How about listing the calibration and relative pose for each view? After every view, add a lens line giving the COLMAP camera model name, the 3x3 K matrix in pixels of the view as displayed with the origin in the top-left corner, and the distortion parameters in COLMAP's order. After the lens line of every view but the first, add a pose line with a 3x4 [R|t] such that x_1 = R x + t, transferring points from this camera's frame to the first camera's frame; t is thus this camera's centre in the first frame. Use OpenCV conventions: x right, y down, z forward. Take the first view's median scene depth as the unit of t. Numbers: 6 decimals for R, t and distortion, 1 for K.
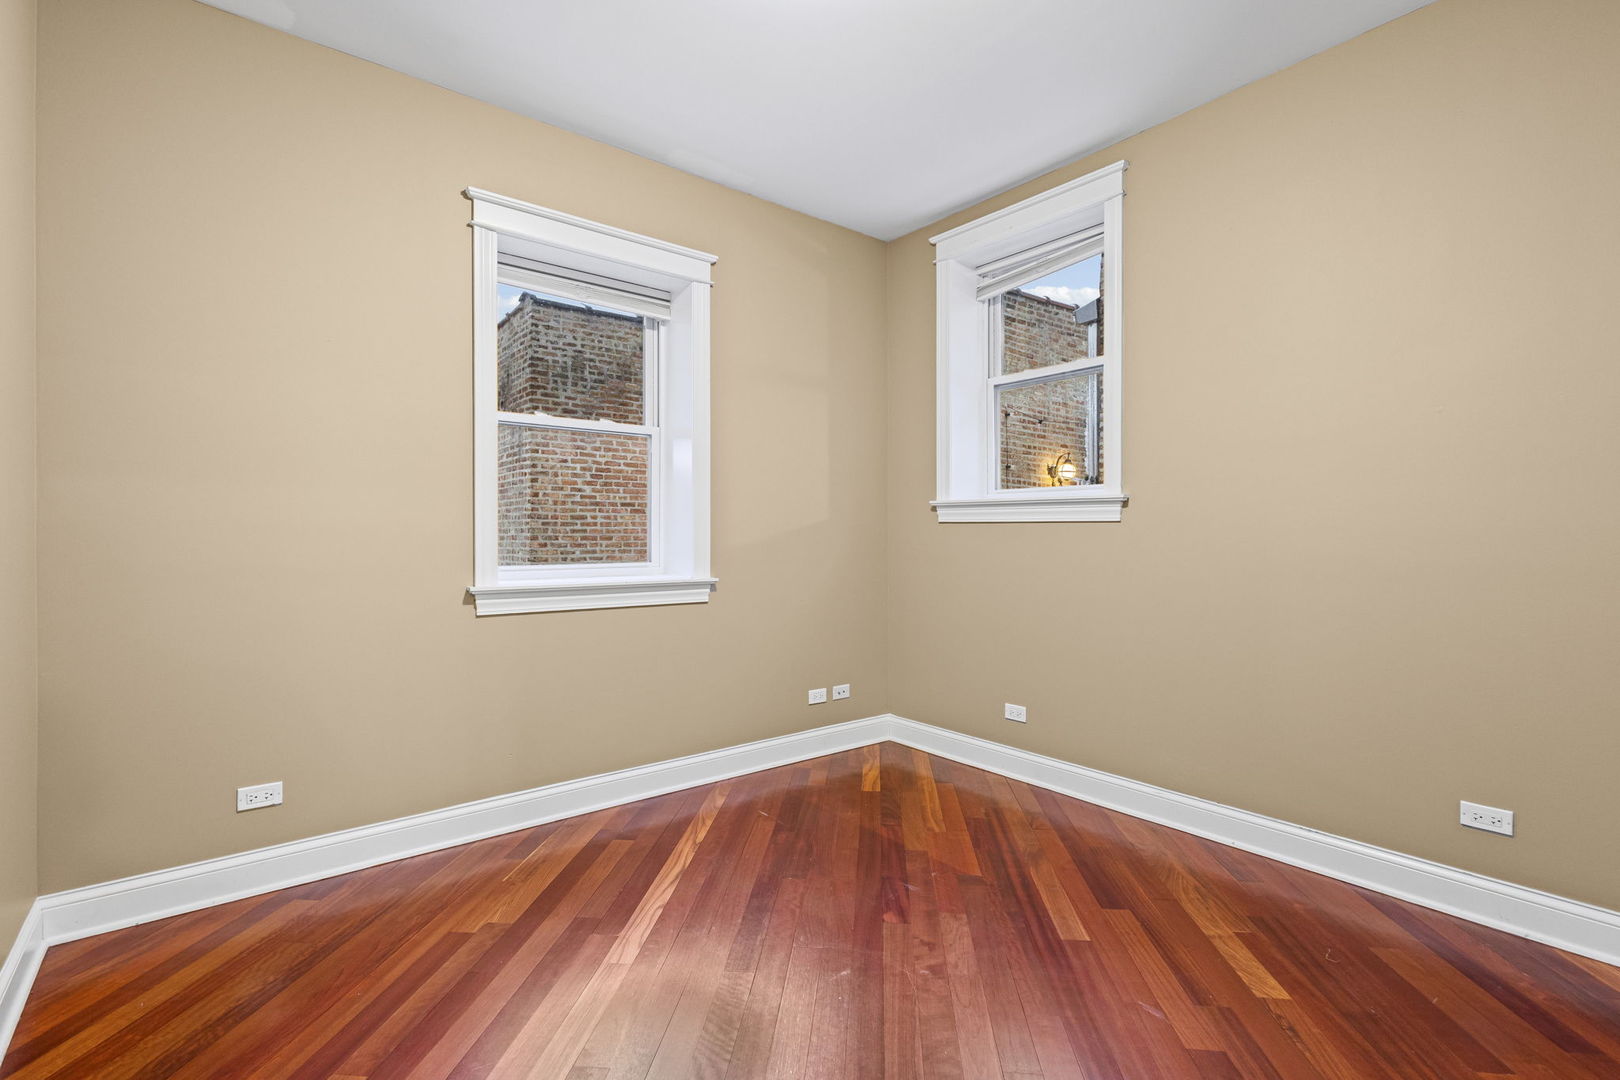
lens RADIAL K [[741.4, 0, 815.8], [0, 741.4, 536.8], [0, 0, 1]] dist [0.004074, -0.000372]
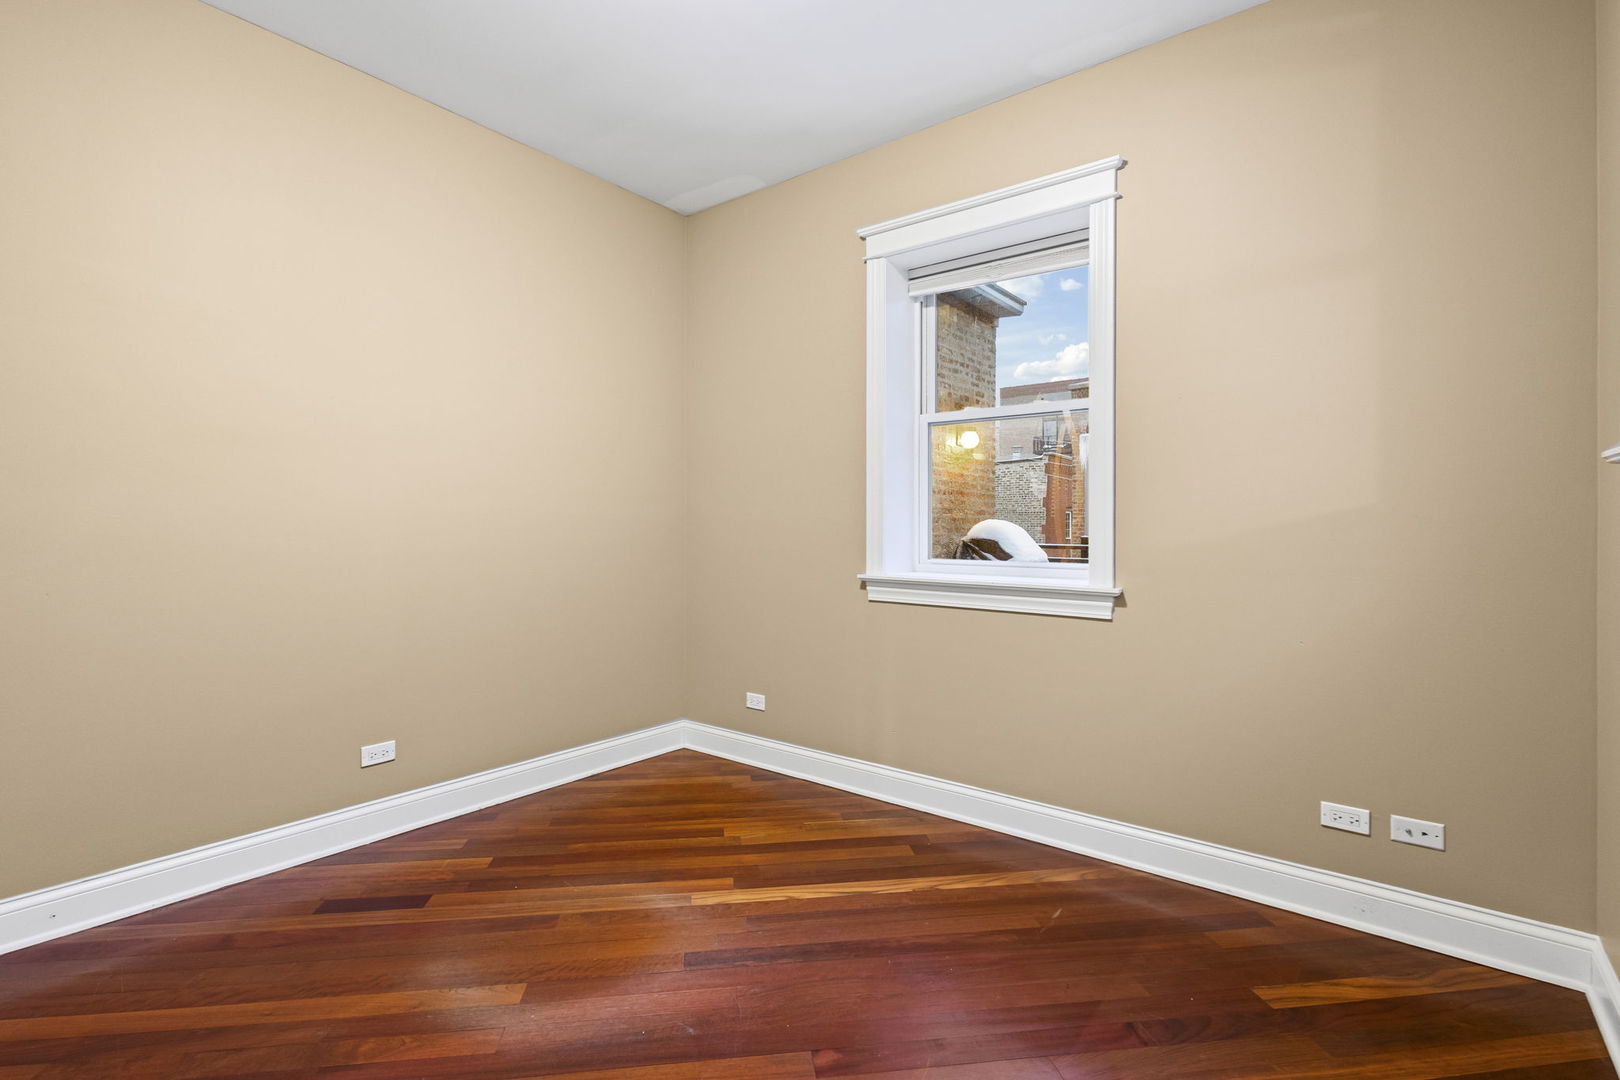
lens RADIAL K [[741.4, 0, 815.8], [0, 741.4, 536.8], [0, 0, 1]] dist [0.004074, -0.000372]
pose [[0.223481, 0.007183, -0.974682, 0.602584], [-0.009671, 0.999940, 0.005152, 0.002911], [0.974660, 0.008275, 0.223537, 0.623975]]
